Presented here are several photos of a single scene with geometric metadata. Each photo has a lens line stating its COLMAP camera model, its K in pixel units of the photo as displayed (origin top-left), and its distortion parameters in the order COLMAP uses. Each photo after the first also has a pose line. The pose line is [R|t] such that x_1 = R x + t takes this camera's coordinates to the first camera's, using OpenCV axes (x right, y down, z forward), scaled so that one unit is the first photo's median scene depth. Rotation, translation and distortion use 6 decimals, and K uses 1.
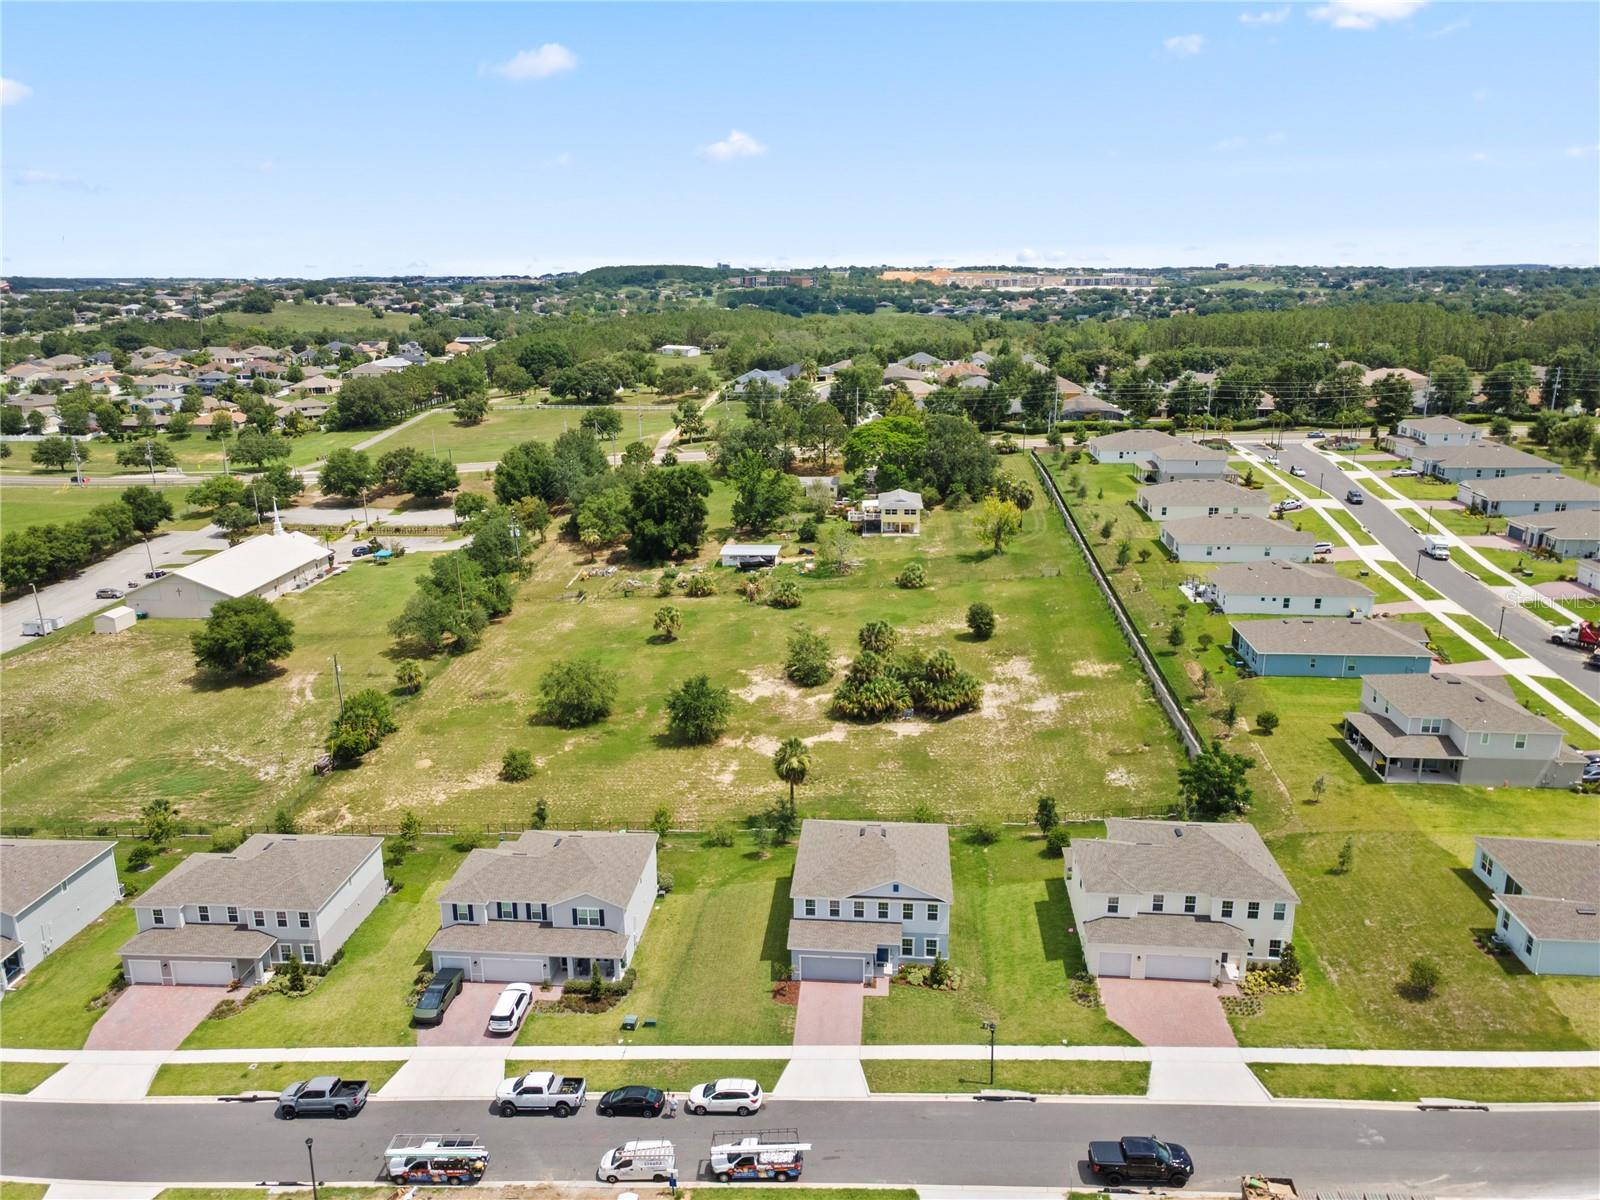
lens RADIAL K [[1123.6, 0, 793.6], [0, 1123.6, 594.0], [0, 0, 1]] dist [0.039576, -0.001693]
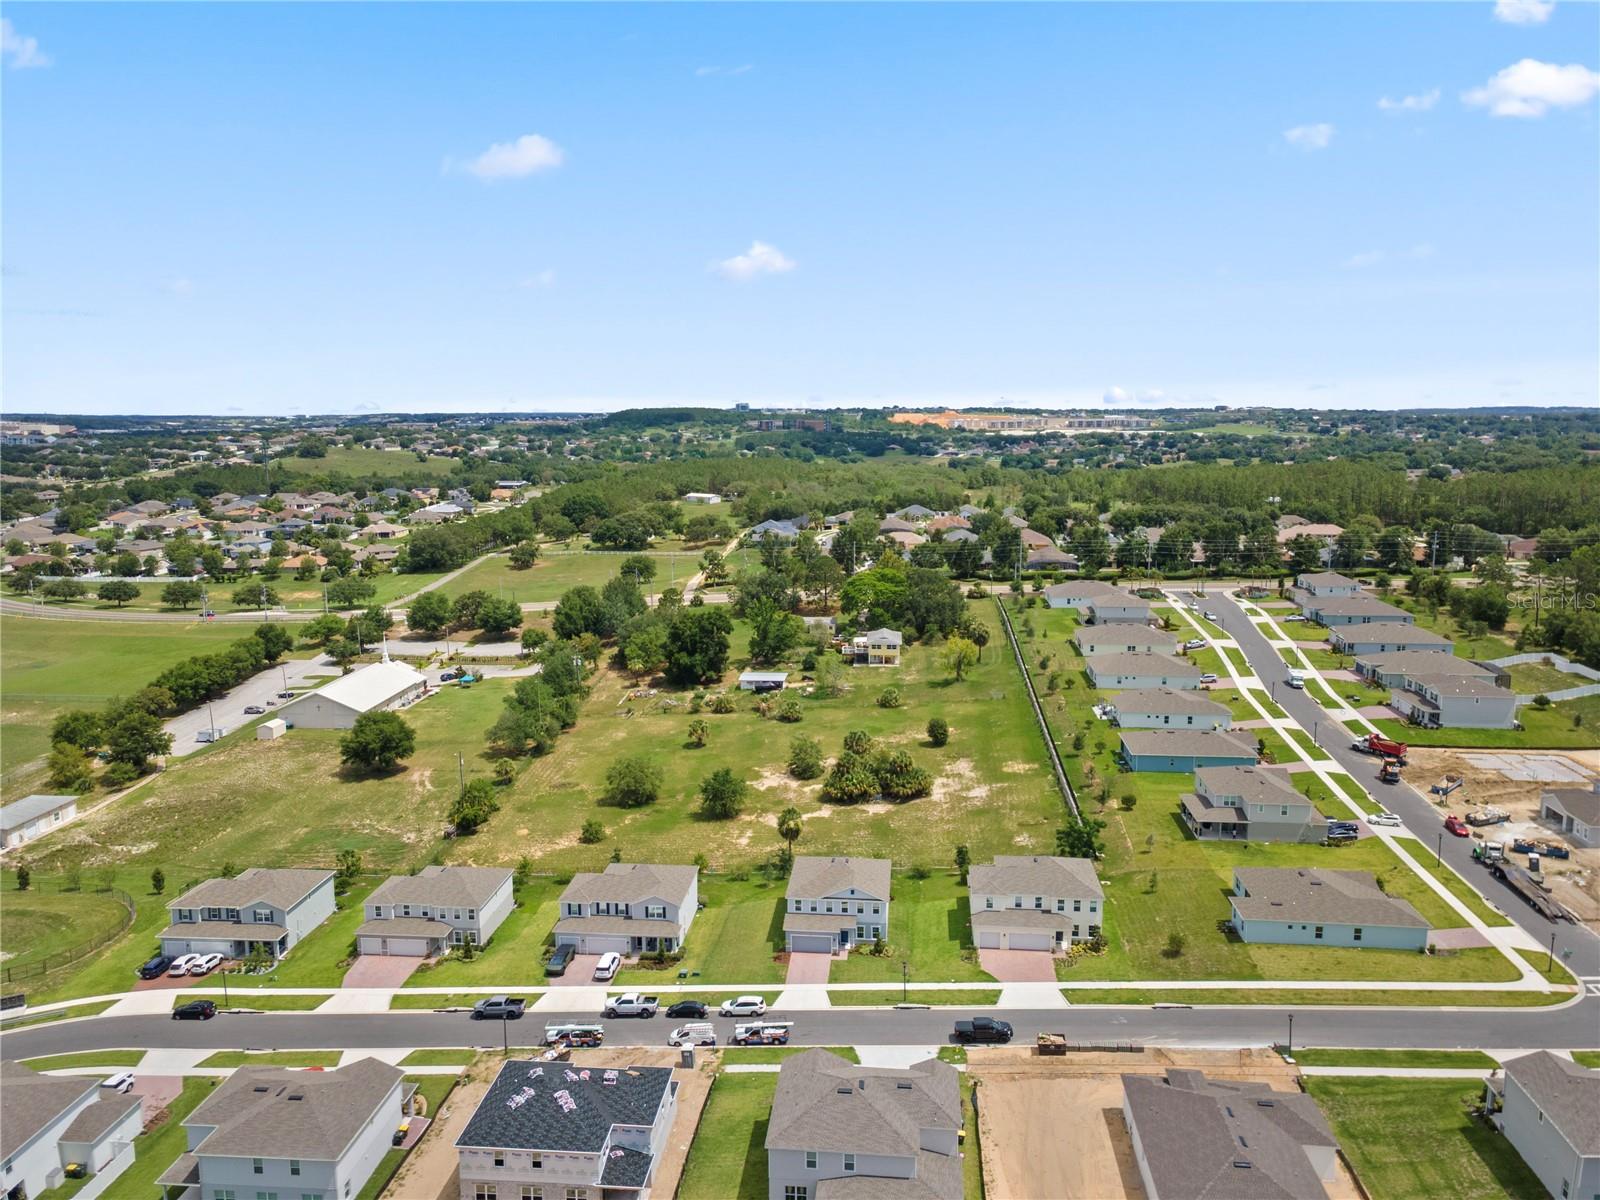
lens RADIAL K [[1123.6, 0, 798.7], [0, 1123.6, 599.9], [0, 0, 1]] dist [0.039576, -0.001693]
pose [[0.999949, 0.005026, -0.008729, 0.013395], [-0.005948, 0.994021, -0.109026, 0.013639], [0.008128, 0.109072, 0.994001, -0.296662]]
